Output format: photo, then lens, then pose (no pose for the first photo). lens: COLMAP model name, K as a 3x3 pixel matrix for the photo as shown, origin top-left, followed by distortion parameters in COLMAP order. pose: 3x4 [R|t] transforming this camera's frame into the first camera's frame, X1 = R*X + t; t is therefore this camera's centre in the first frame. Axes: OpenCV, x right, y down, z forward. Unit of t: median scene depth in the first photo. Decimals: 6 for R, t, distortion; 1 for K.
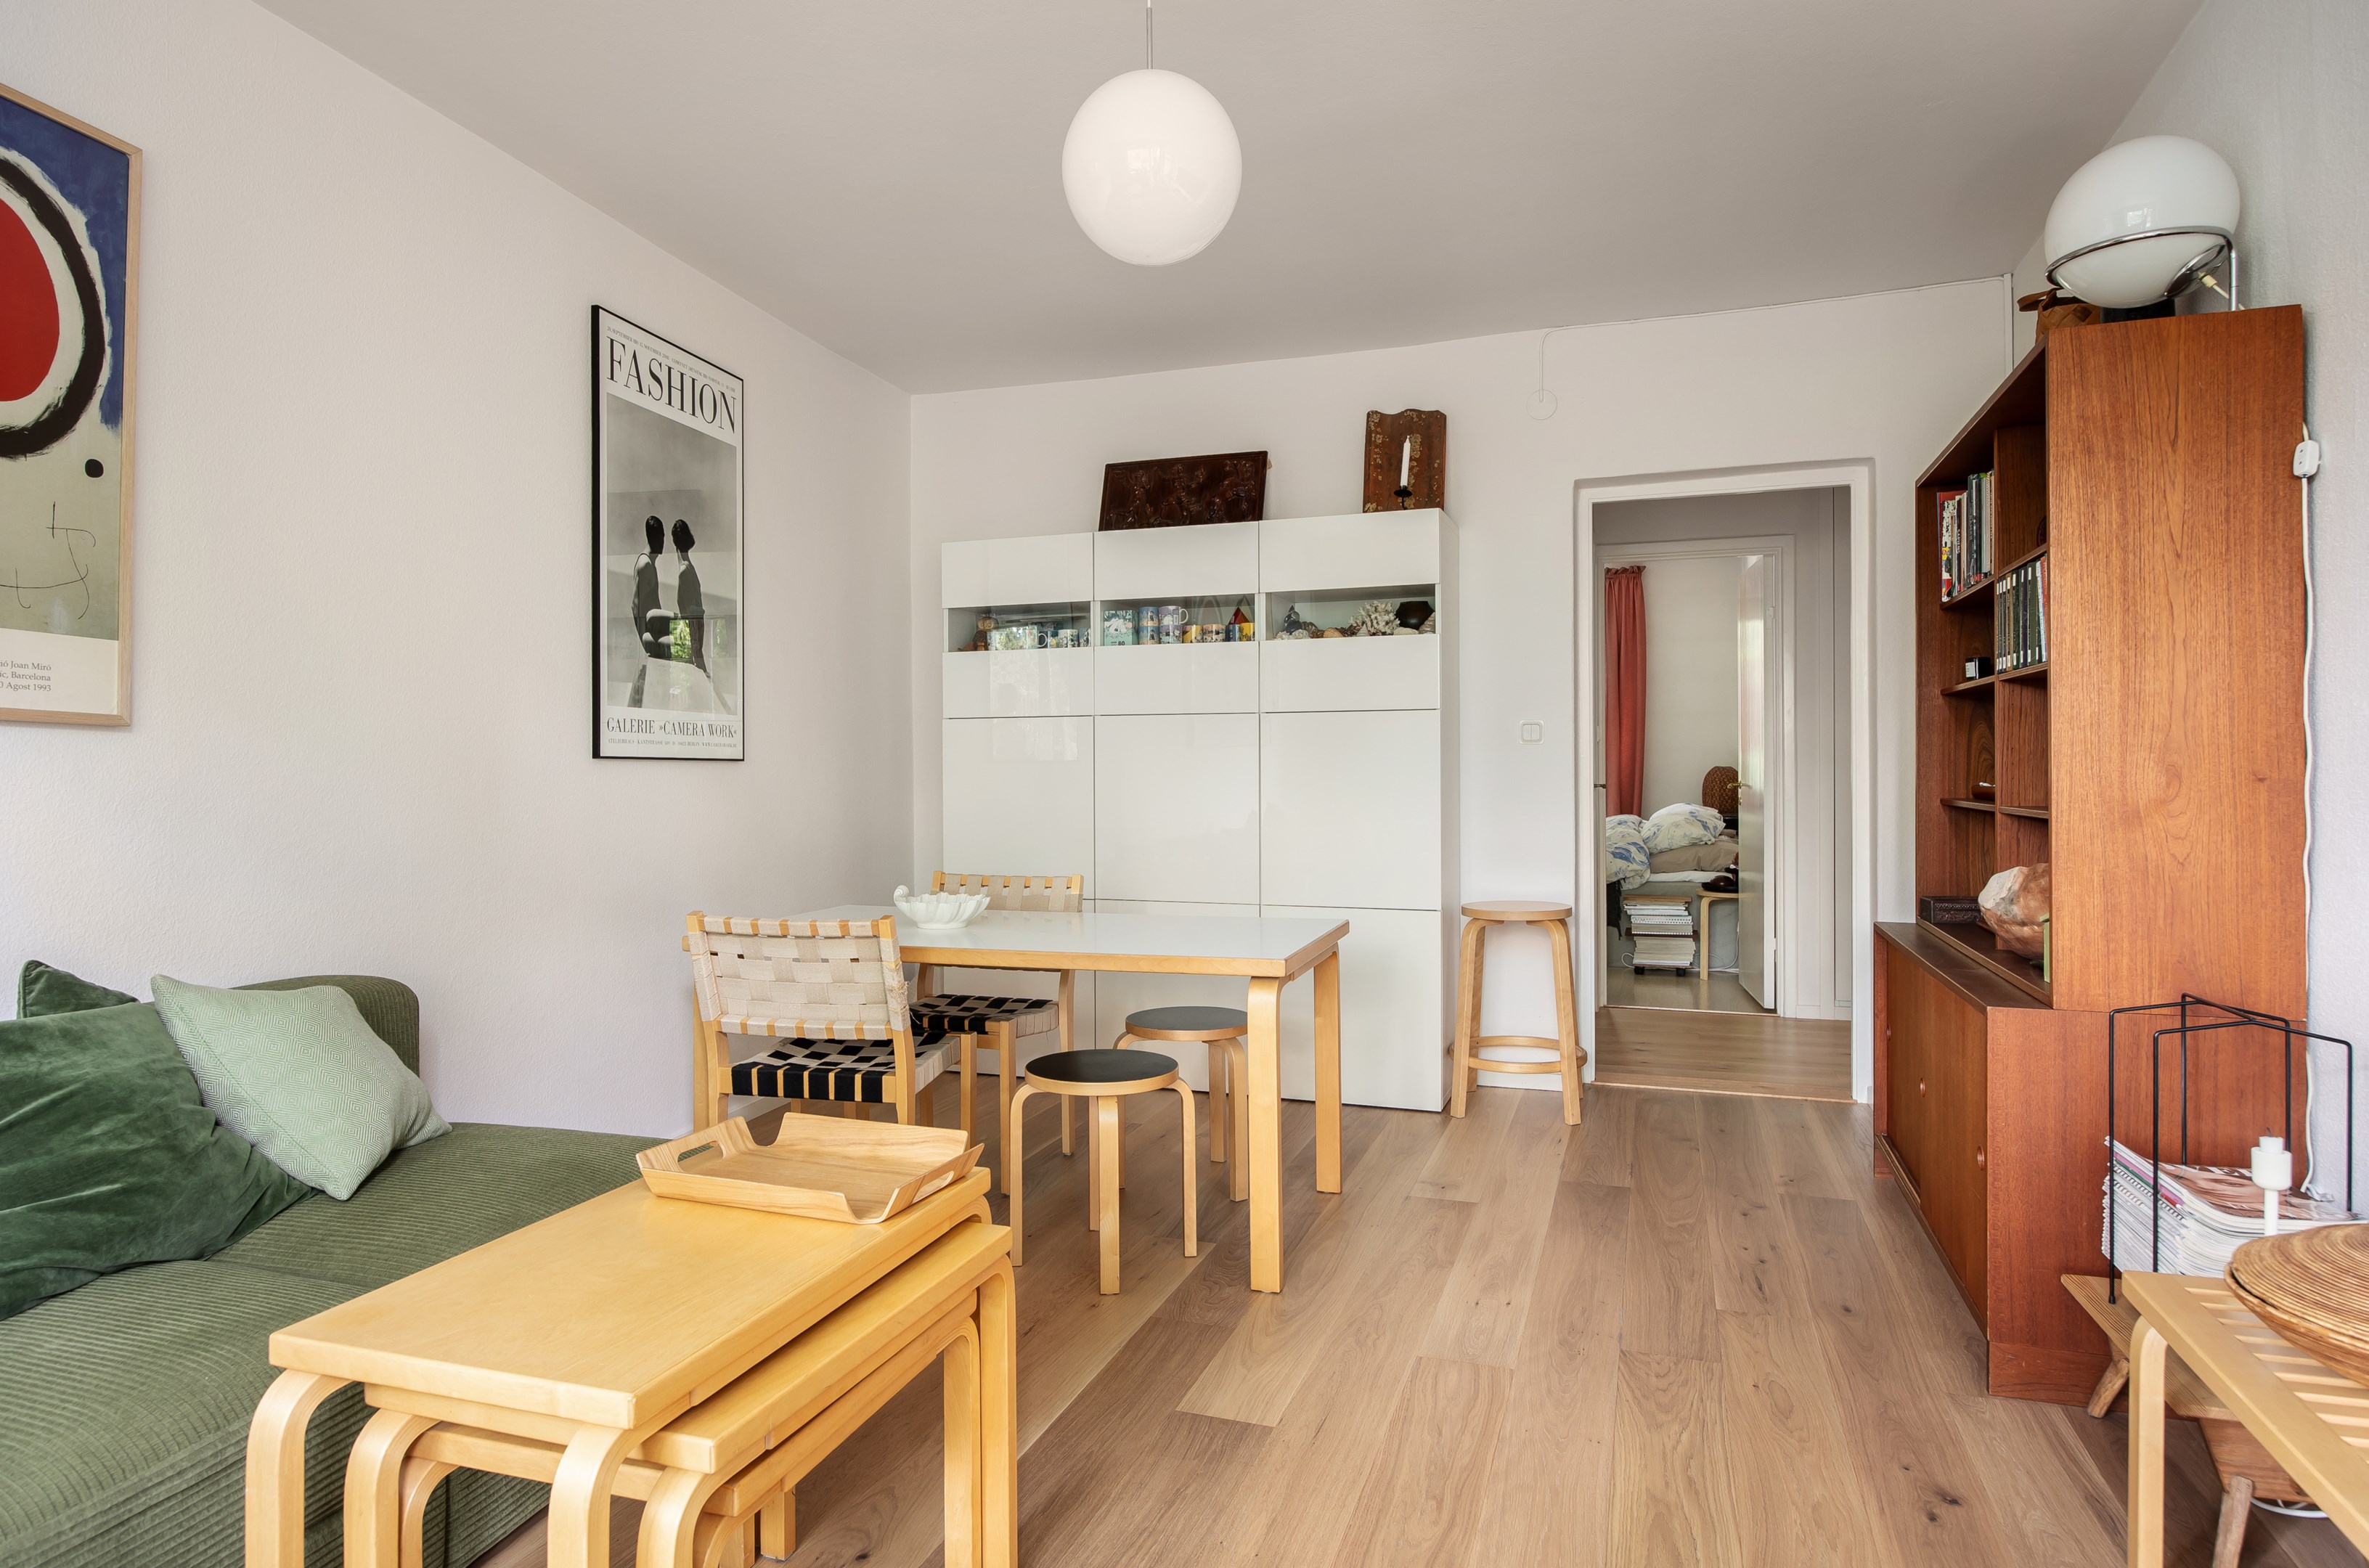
lens RADIAL K [[1362.5, 0, 1177.4], [0, 1362.5, 776.4], [0, 0, 1]] dist [-0.000526, -0.000056]
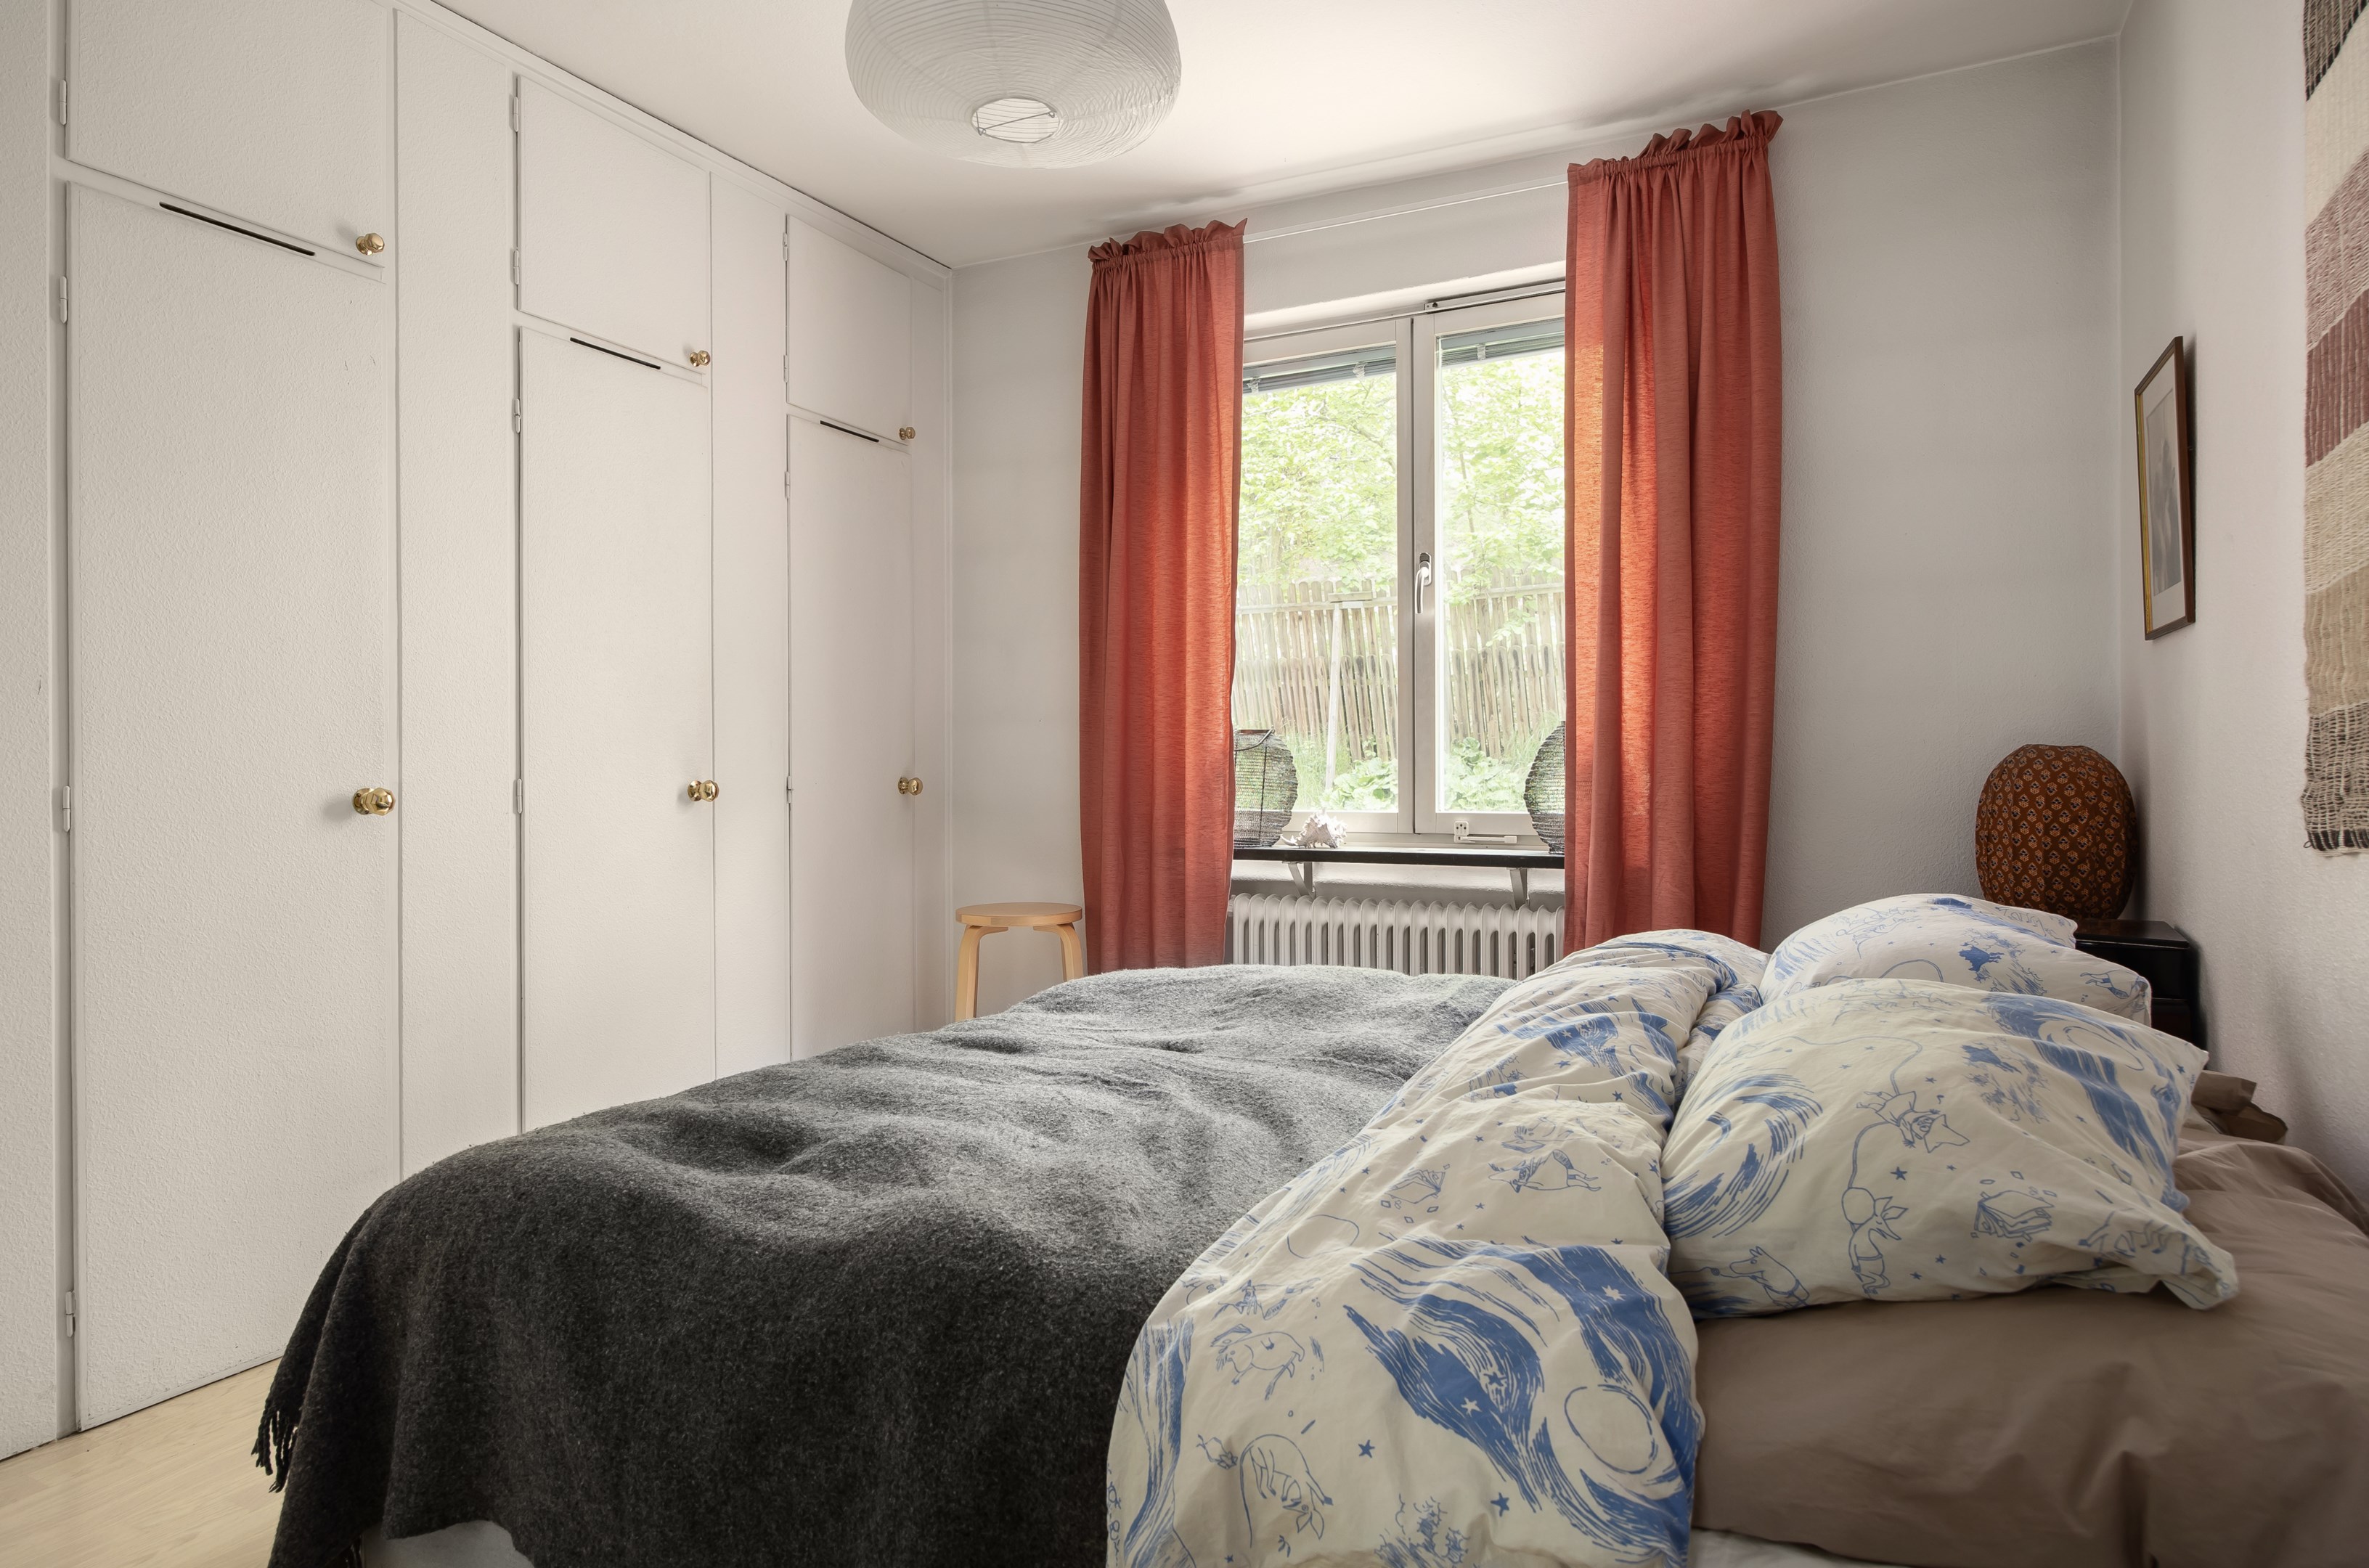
lens RADIAL K [[1362.5, 0, 1177.4], [0, 1362.5, 776.4], [0, 0, 1]] dist [-0.000526, -0.000056]
pose [[0.992982, 0.000781, -0.118261, 0.270601], [-0.002209, 0.999926, -0.011945, 0.002981], [0.118243, 0.012123, 0.992911, 0.749488]]
